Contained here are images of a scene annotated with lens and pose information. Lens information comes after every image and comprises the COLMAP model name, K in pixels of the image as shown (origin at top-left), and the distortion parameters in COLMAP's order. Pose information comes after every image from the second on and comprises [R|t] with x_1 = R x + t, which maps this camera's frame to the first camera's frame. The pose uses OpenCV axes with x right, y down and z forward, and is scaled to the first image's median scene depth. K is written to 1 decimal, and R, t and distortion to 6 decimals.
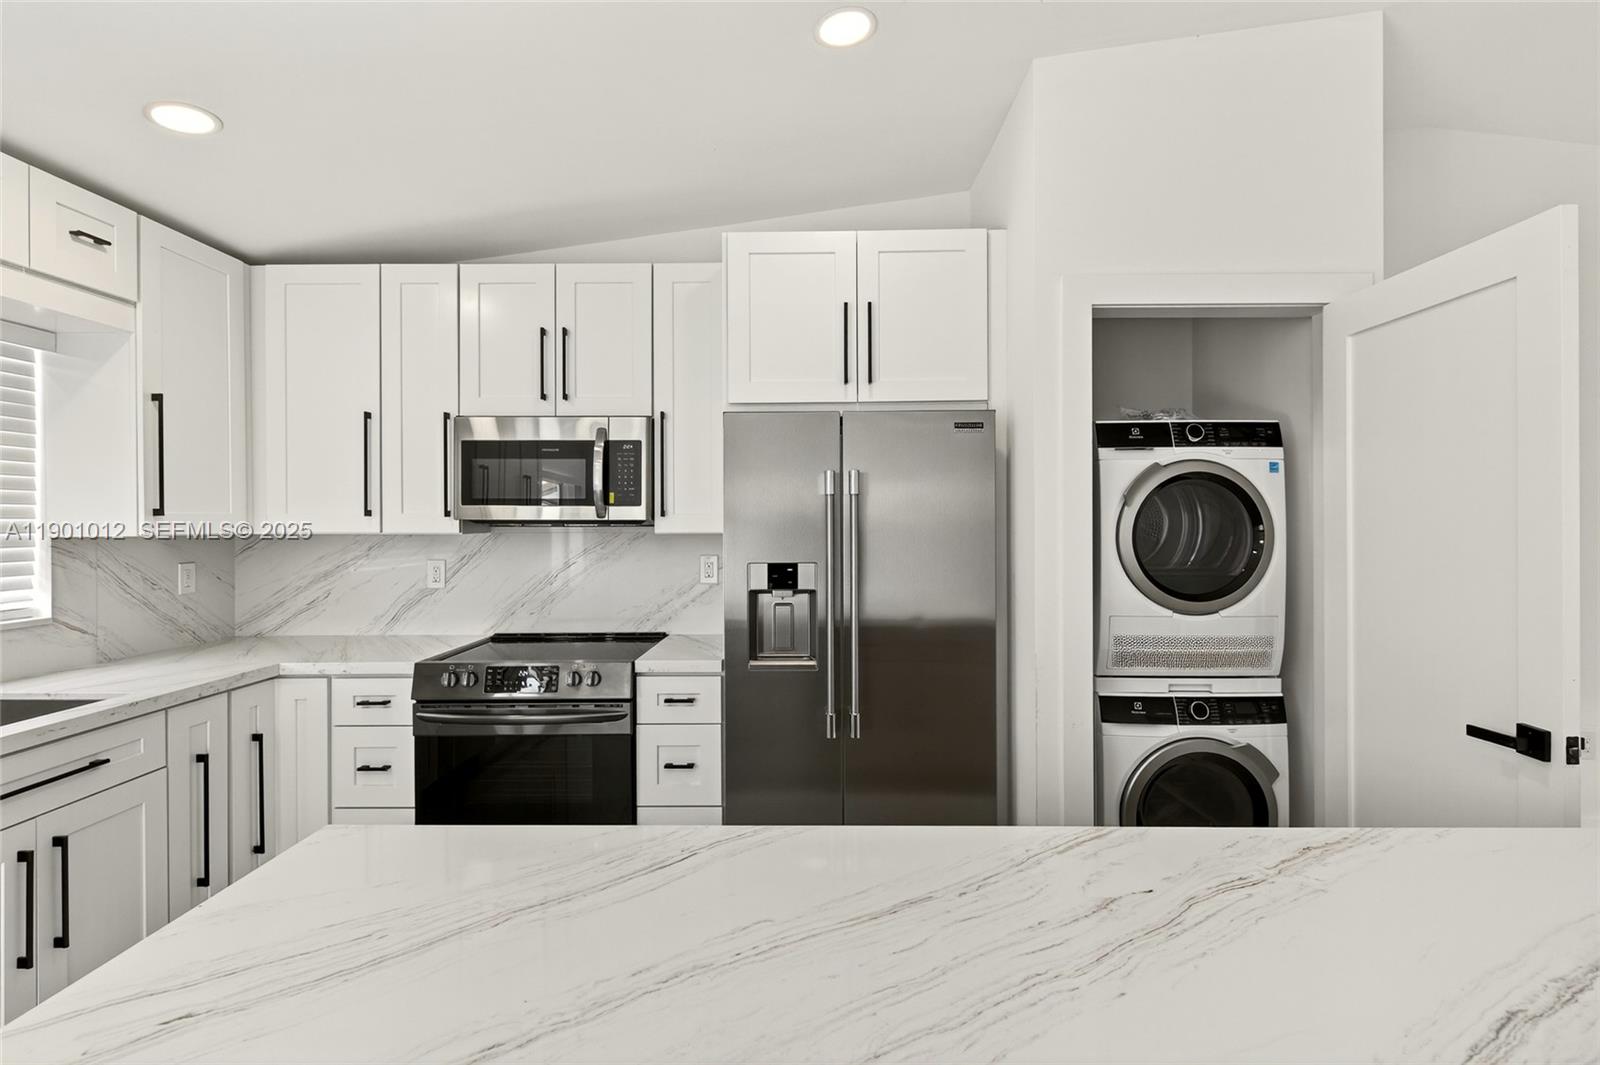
lens RADIAL K [[748.0, 0, 804.4], [0, 748.0, 520.1], [0, 0, 1]] dist [-0.001459, -0.000882]
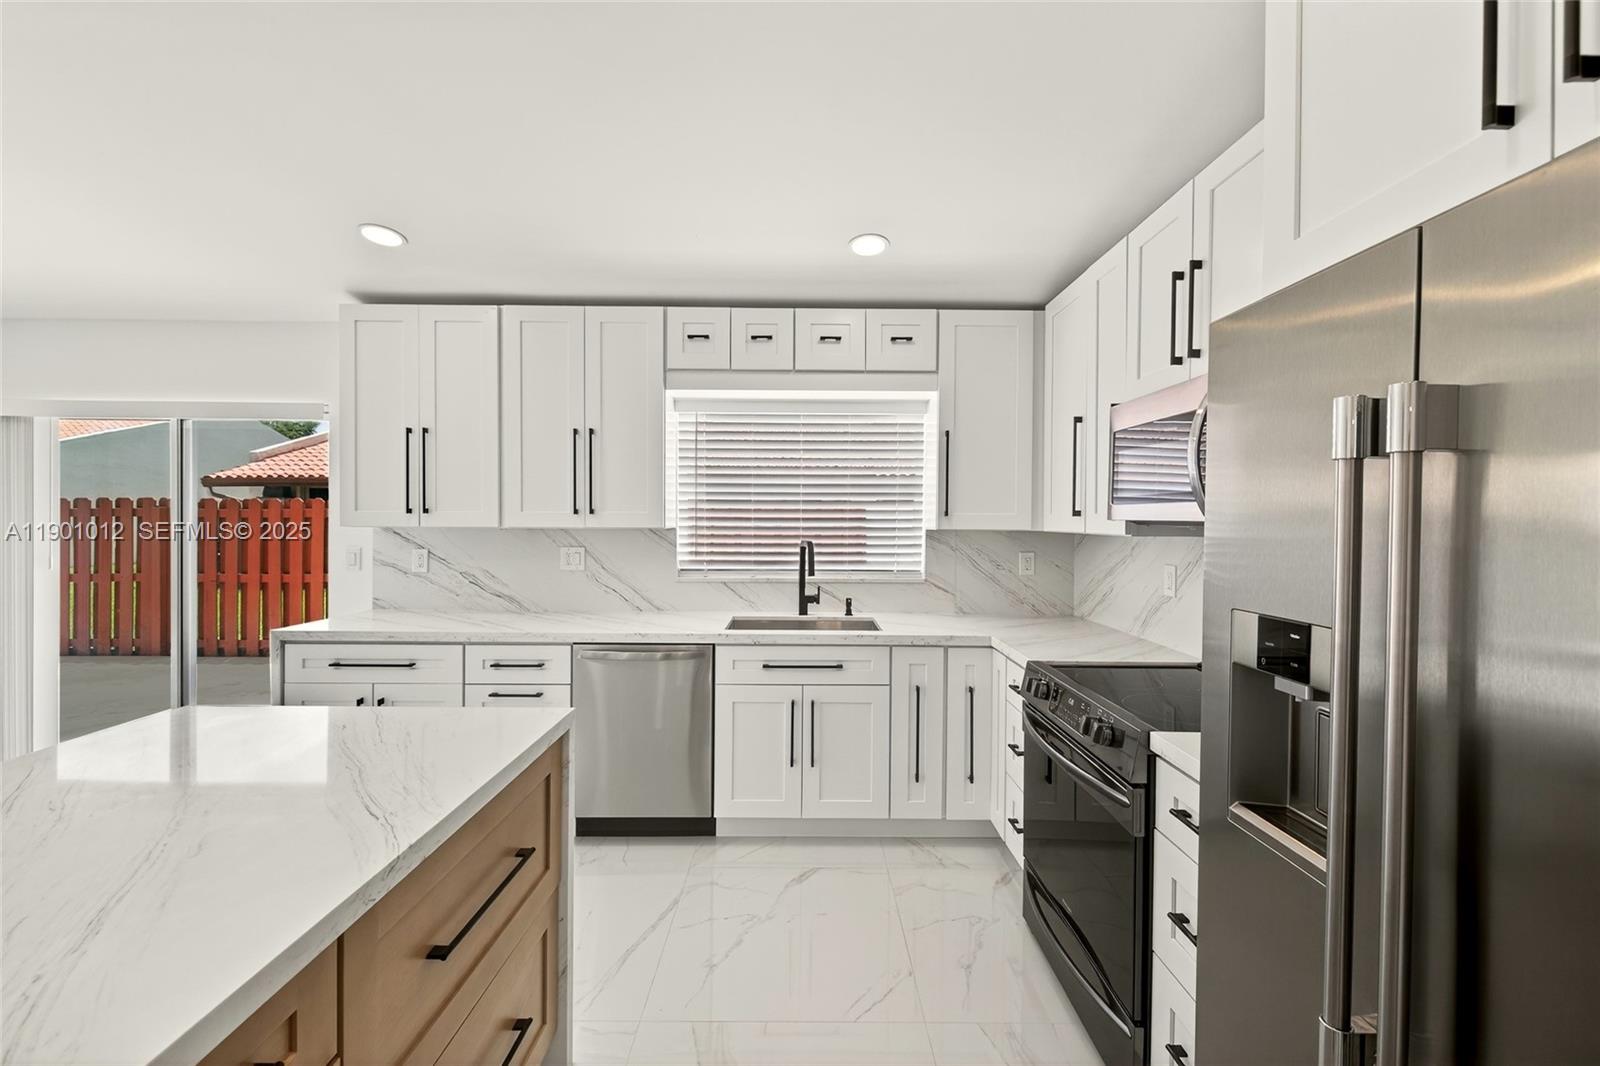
lens RADIAL K [[642.0, 0, 807.6], [0, 642.0, 520.4], [0, 0, 1]] dist [-0.000229, -0.000165]
pose [[0.021170, 0.006457, -0.999755, 0.337190], [-0.007935, 0.999949, 0.006290, -0.002427], [0.999744, 0.007800, 0.021220, 0.666595]]
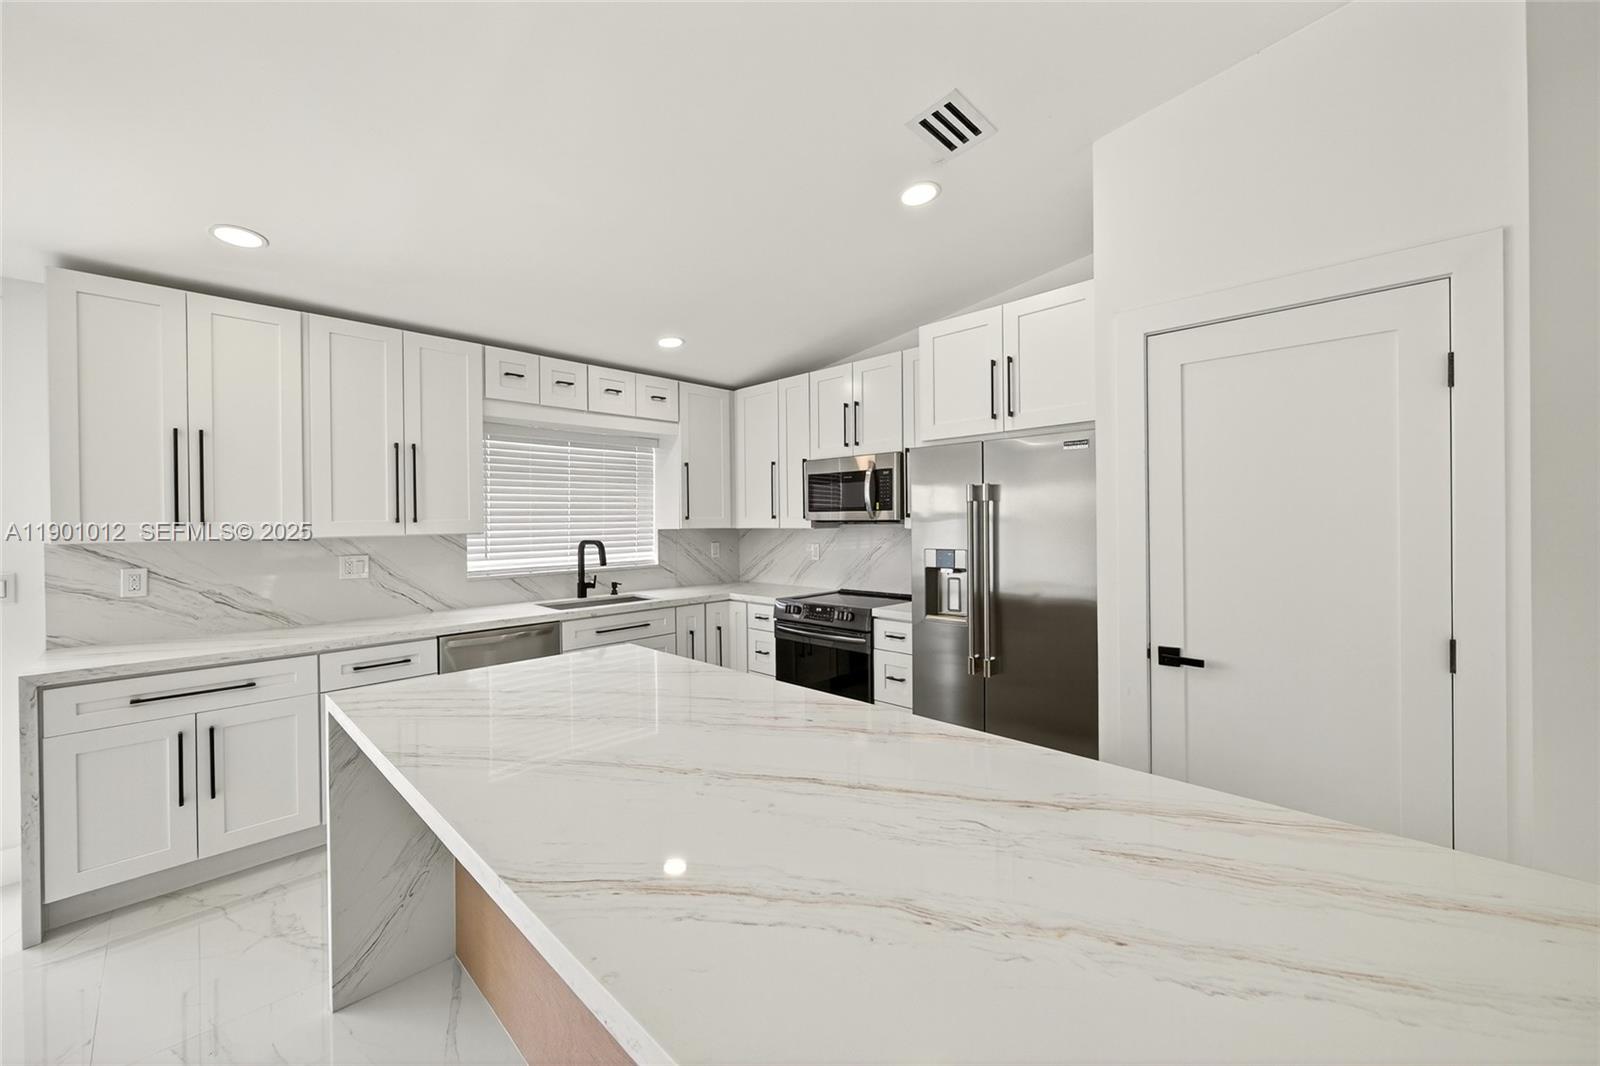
lens RADIAL K [[607.0, 0, 806.3], [0, 607.0, 520.8], [0, 0, 1]] dist [0.003211, 0.000270]
pose [[0.728828, -0.004487, -0.684682, 0.549379], [0.008710, 0.999958, 0.002718, -0.003486], [0.684641, -0.007945, 0.728837, -0.038612]]
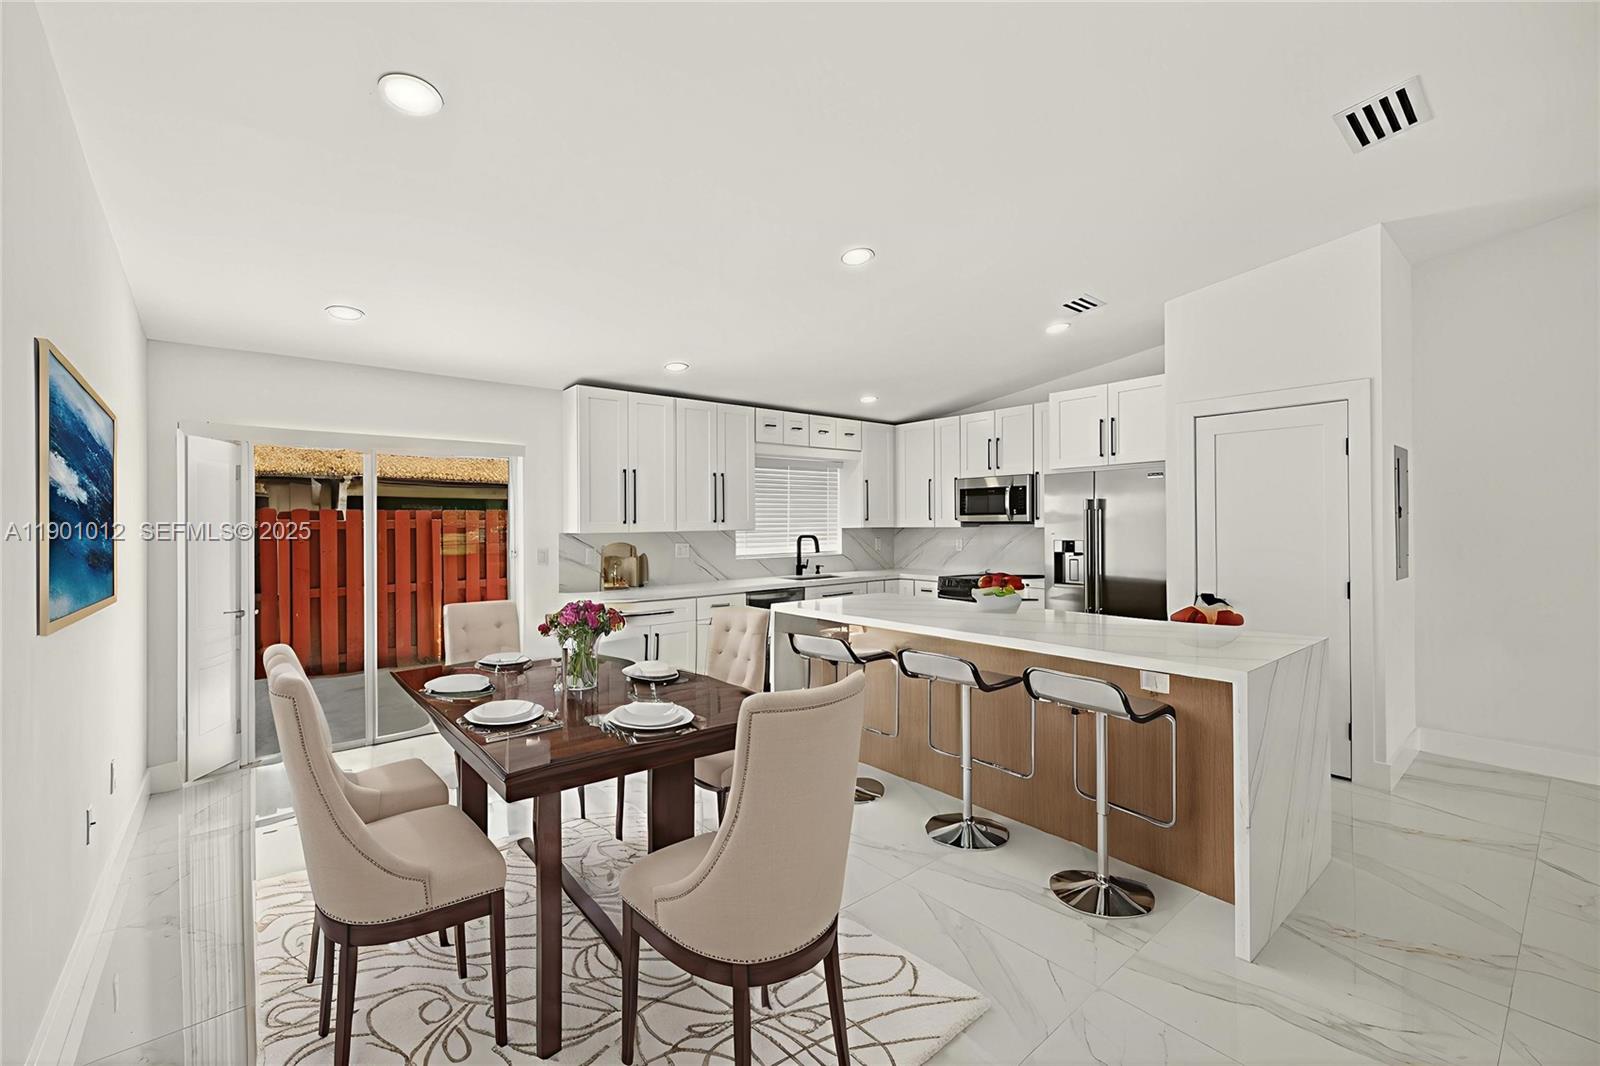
lens RADIAL K [[642.0, 0, 807.6], [0, 642.0, 520.4], [0, 0, 1]] dist [-0.000229, -0.000165]
pose [[0.652093, -0.005043, -0.758122, 0.871303], [0.006856, 0.999976, -0.000755, -0.006625], [0.758108, -0.004705, 0.652112, -0.802794]]
